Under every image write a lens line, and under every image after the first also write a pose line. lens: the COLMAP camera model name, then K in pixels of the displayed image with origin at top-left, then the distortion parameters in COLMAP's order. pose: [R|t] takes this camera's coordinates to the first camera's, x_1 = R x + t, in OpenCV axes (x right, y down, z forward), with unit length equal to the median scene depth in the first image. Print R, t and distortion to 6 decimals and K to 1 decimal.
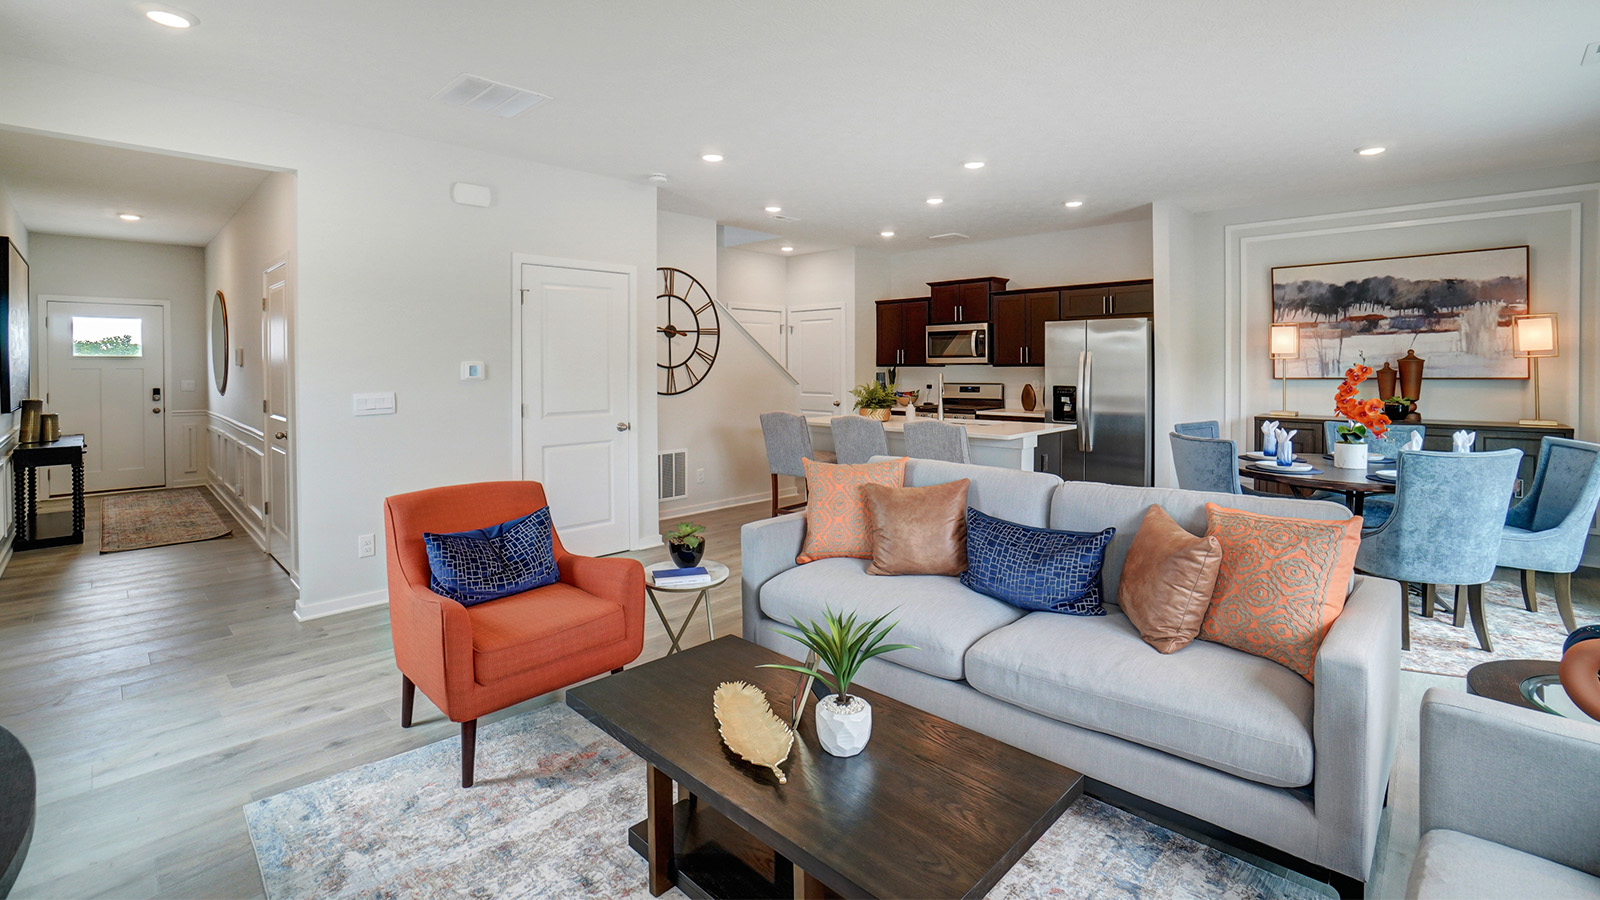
lens RADIAL K [[711.6, 0, 790.1], [0, 711.6, 370.8], [0, 0, 1]] dist [-0.062757, 0.023309]
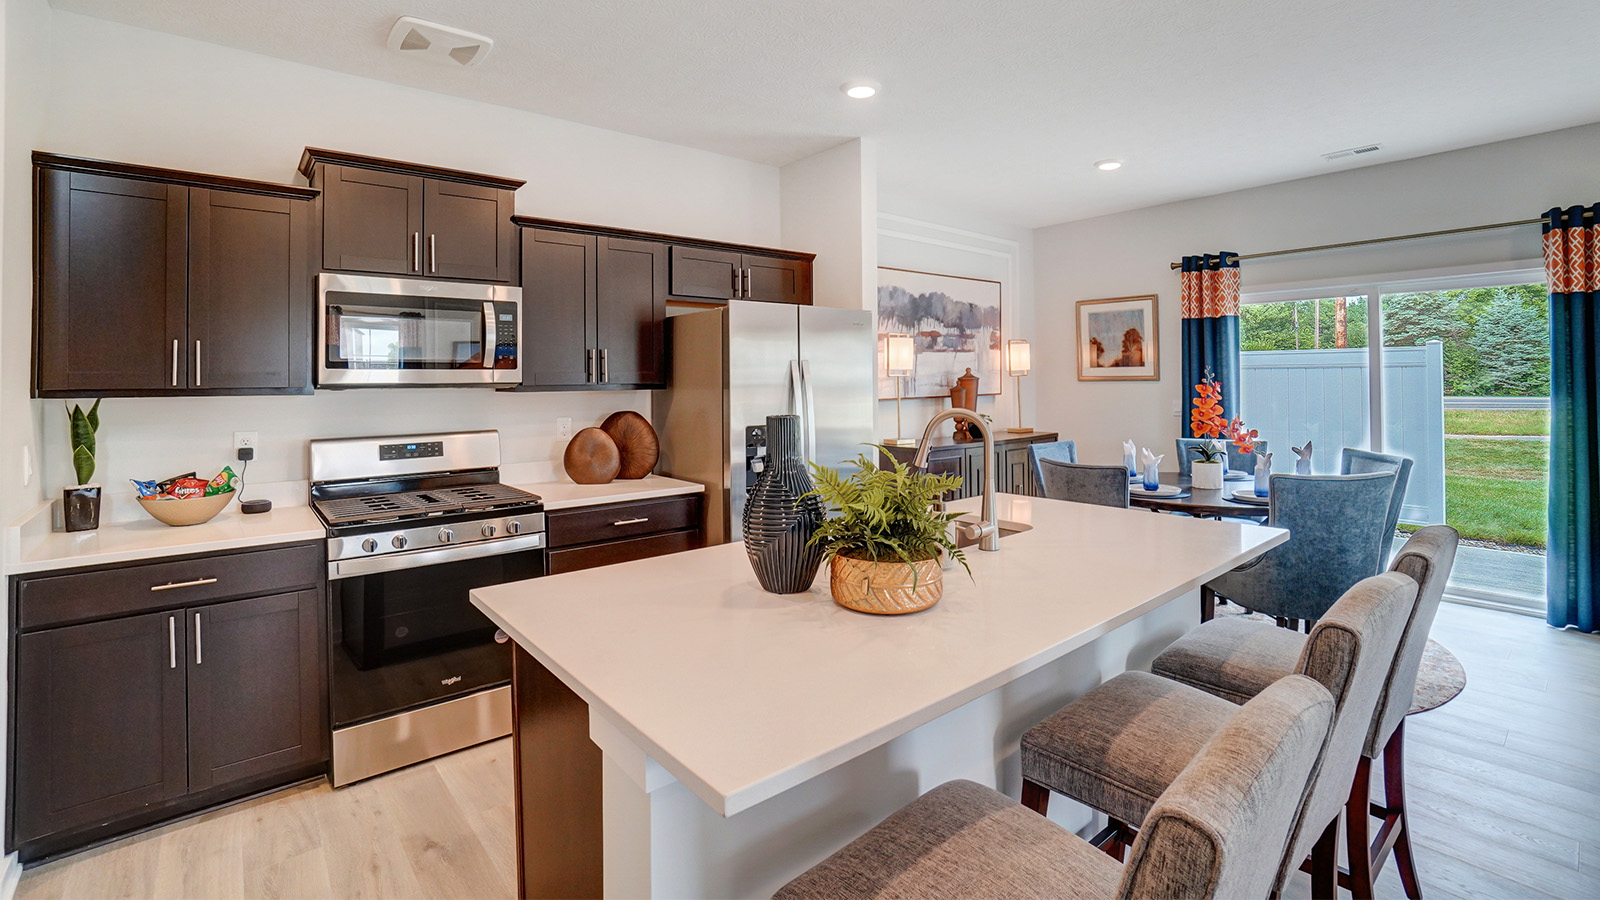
lens RADIAL K [[711.6, 0, 790.1], [0, 711.6, 370.8], [0, 0, 1]] dist [-0.062757, 0.023309]
pose [[0.102810, 0.016814, 0.994559, -0.130791], [0.017046, 0.999681, -0.018663, -0.008572], [-0.994555, 0.018872, 0.102490, 0.886073]]
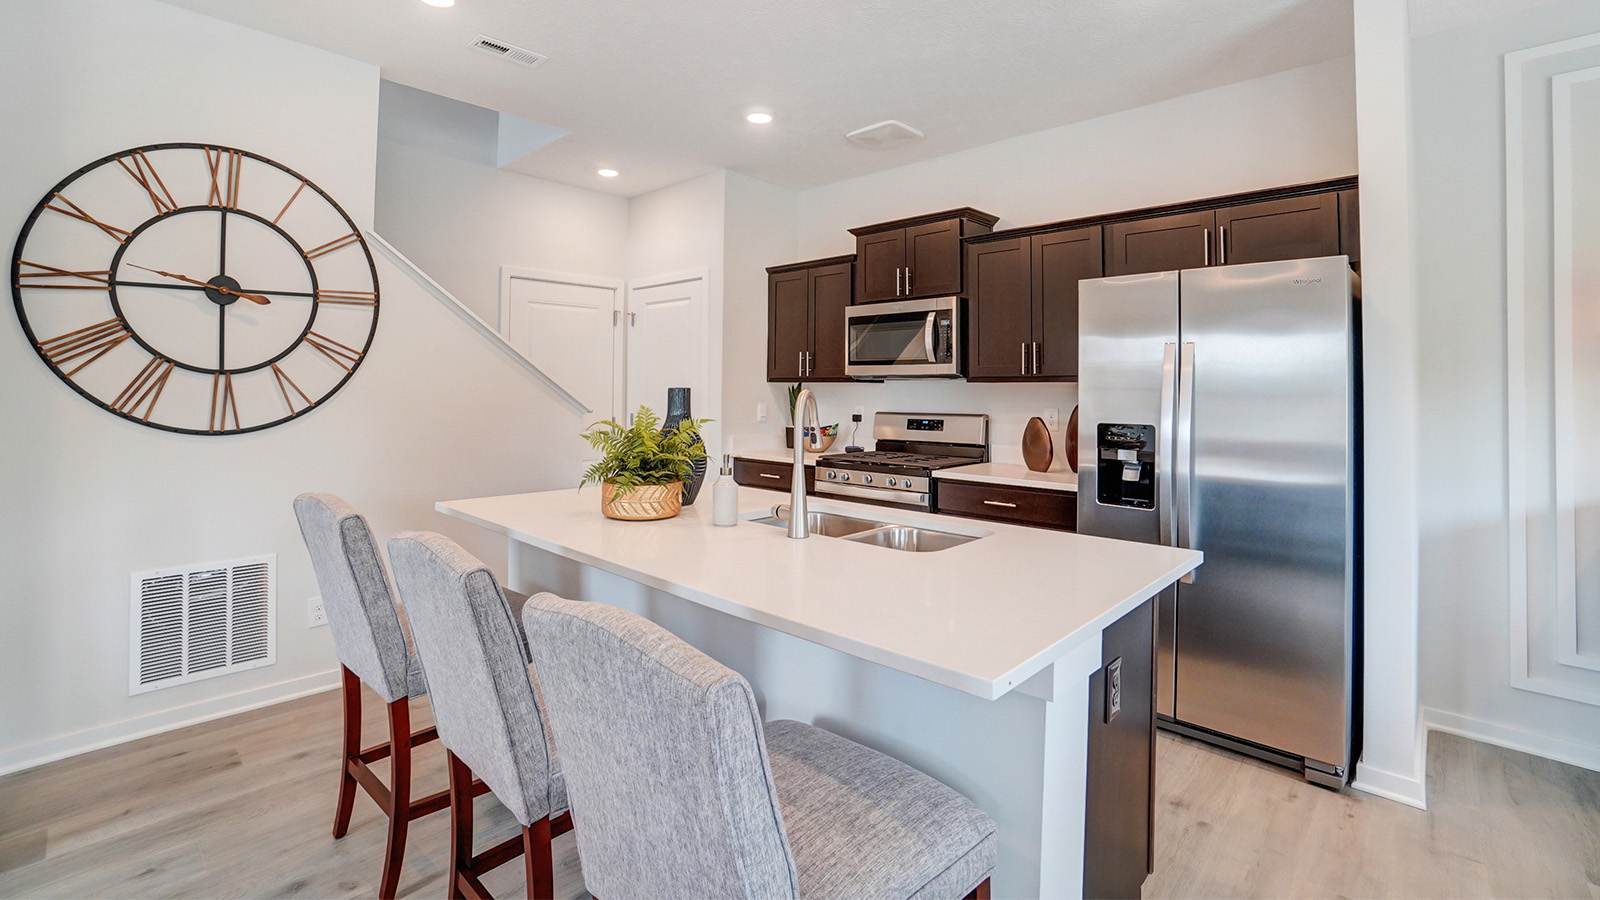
lens RADIAL K [[711.6, 0, 790.1], [0, 711.6, 370.8], [0, 0, 1]] dist [-0.062757, 0.023309]
pose [[0.999844, 0.010748, 0.014040, 0.168612], [-0.010300, 0.999446, -0.031645, 0.004005], [-0.014372, 0.031496, 0.999401, 0.544953]]
